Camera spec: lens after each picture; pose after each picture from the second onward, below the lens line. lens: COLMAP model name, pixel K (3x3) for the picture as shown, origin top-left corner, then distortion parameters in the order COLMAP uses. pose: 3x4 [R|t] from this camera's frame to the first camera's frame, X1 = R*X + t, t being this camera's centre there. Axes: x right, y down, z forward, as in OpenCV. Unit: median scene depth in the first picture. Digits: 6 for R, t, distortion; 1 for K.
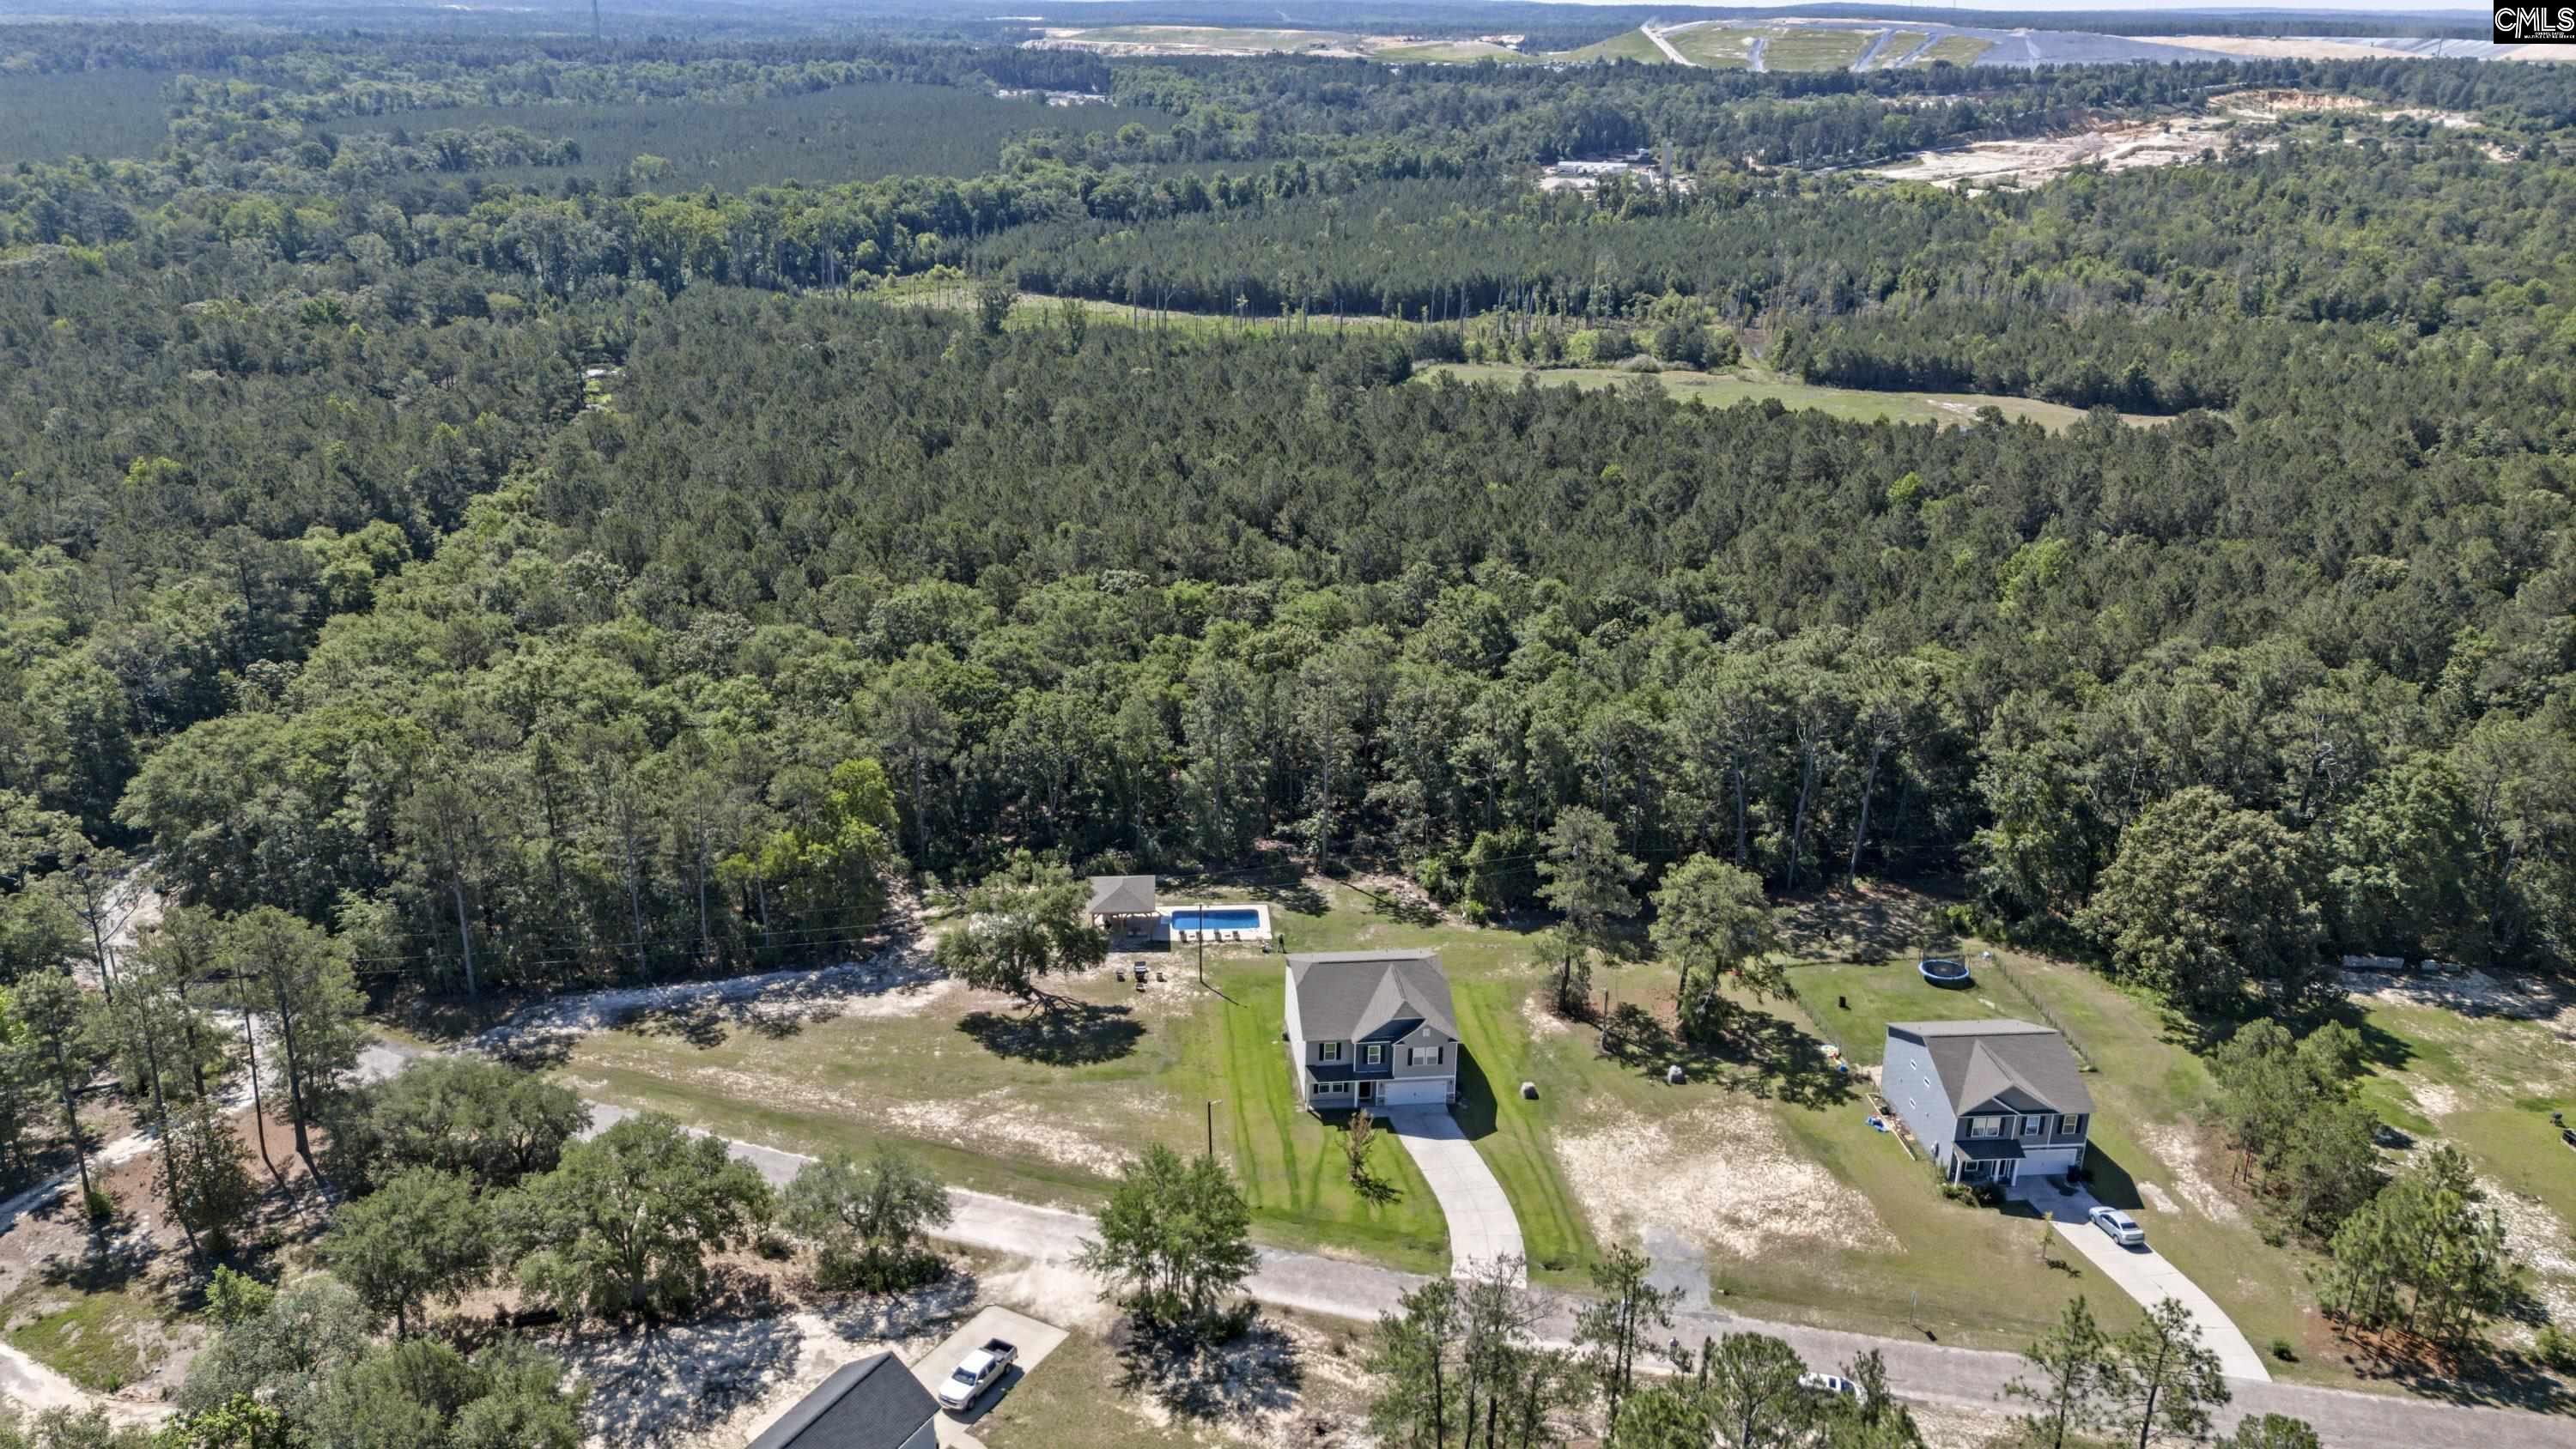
lens RADIAL K [[1918.8, 0, 1286.1], [0, 1918.8, 728.0], [0, 0, 1]] dist [0.057951, -0.043228]
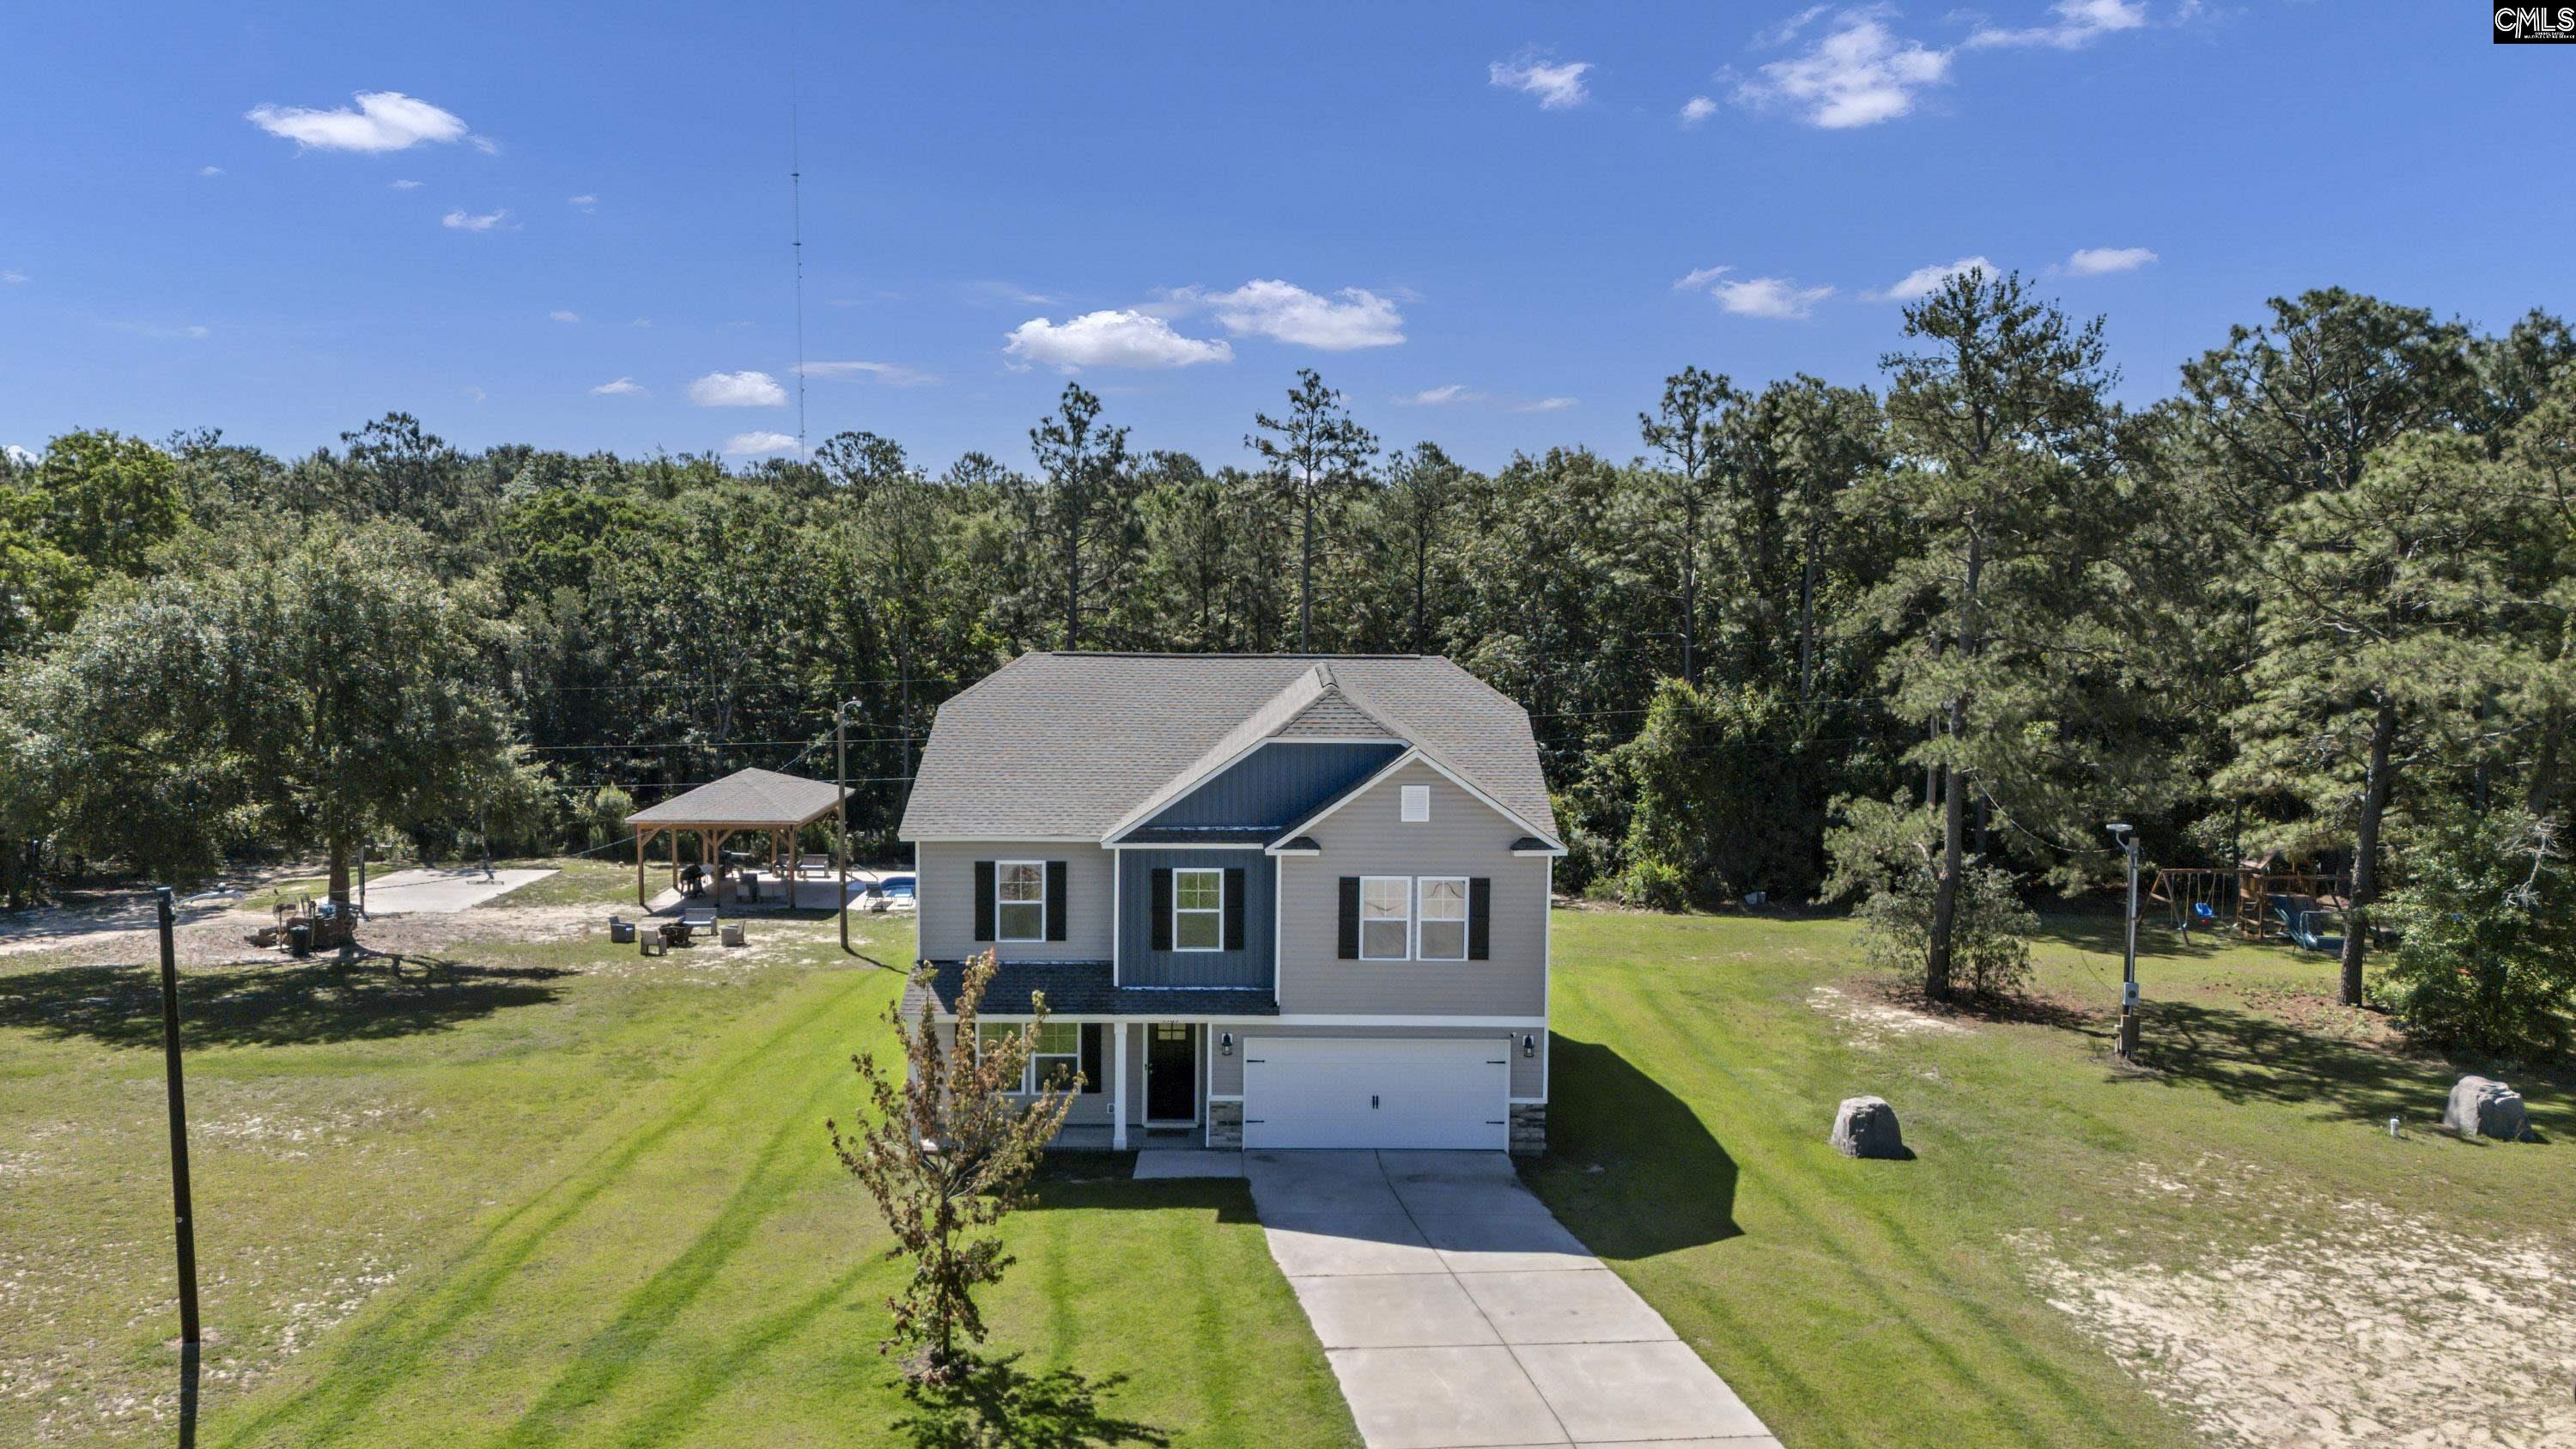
lens RADIAL K [[1919.4, 0, 1300.1], [0, 1919.4, 720.0], [0, 0, 1]] dist [0.057951, -0.043228]
pose [[0.995264, 0.004533, -0.097100, 0.063188], [-0.029987, 0.964510, -0.262338, 0.162777], [0.092465, 0.264008, 0.960078, 0.597356]]
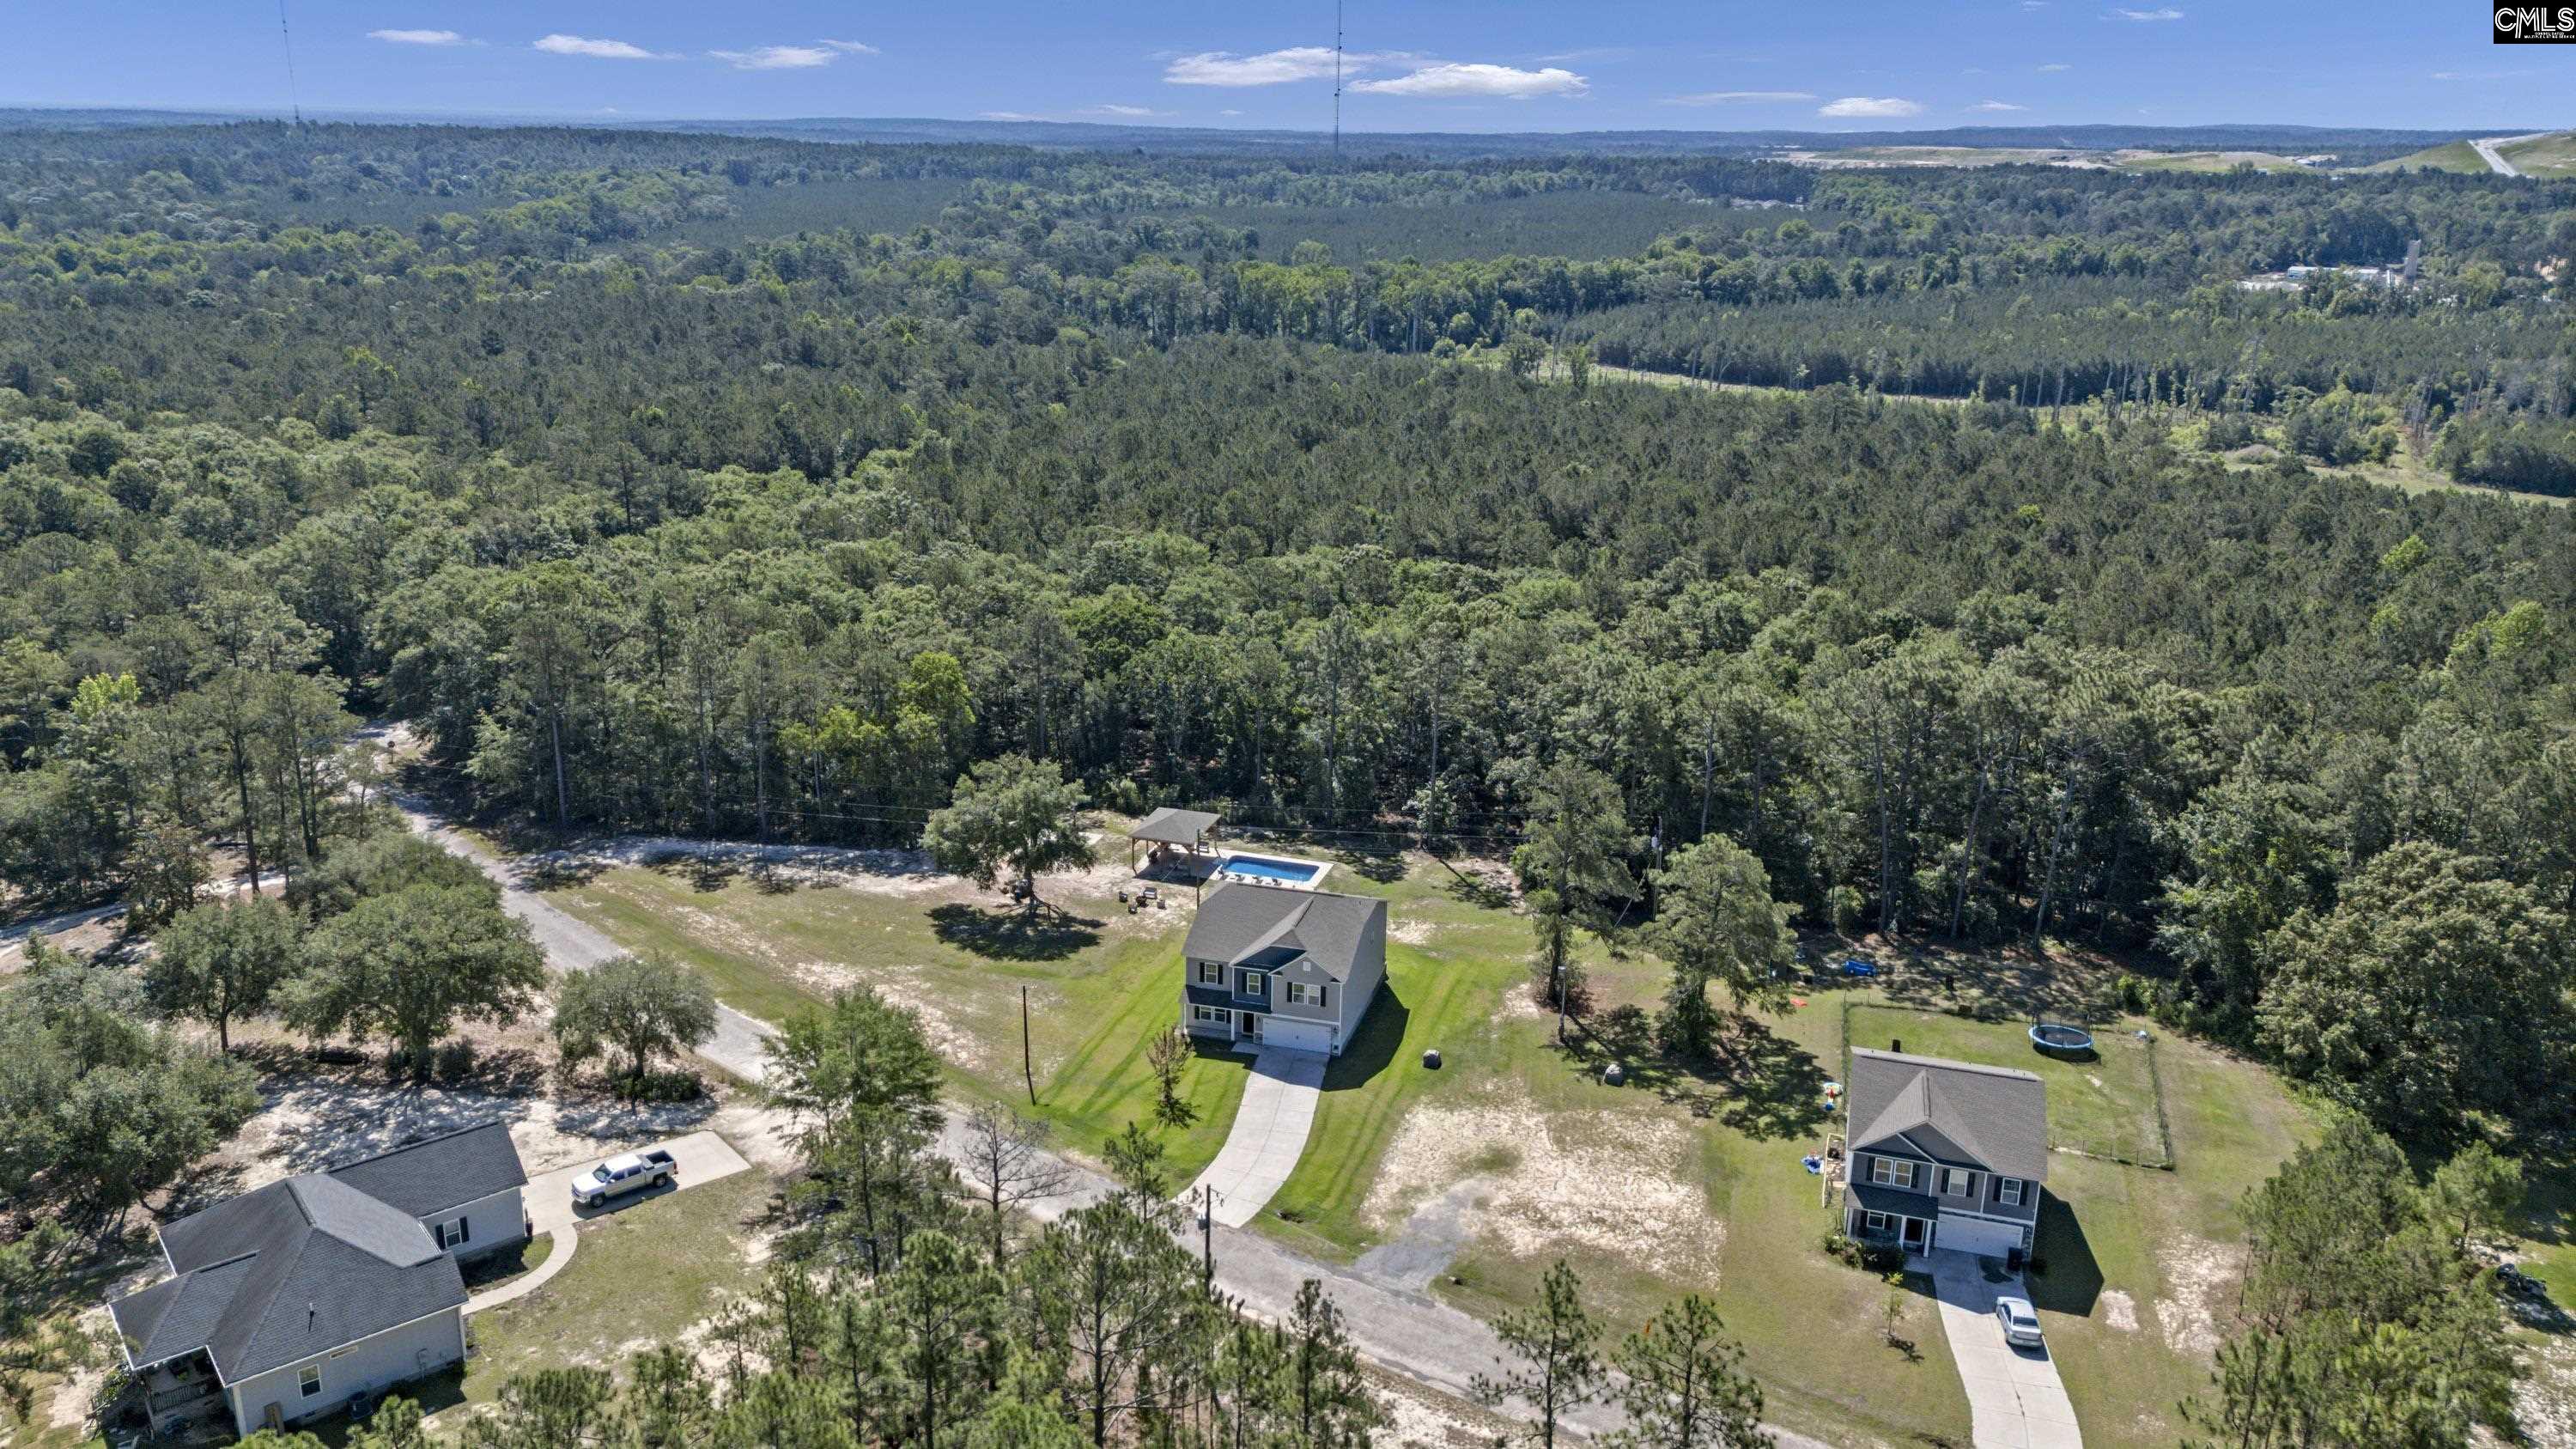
lens RADIAL K [[1919.4, 0, 1279.4], [0, 1919.4, 731.5], [0, 0, 1]] dist [0.057951, -0.043228]
pose [[0.926833, 0.109359, -0.359194, 0.285087], [-0.132033, 0.990473, -0.039131, 0.067631], [0.351493, 0.083694, 0.932442, 0.122610]]
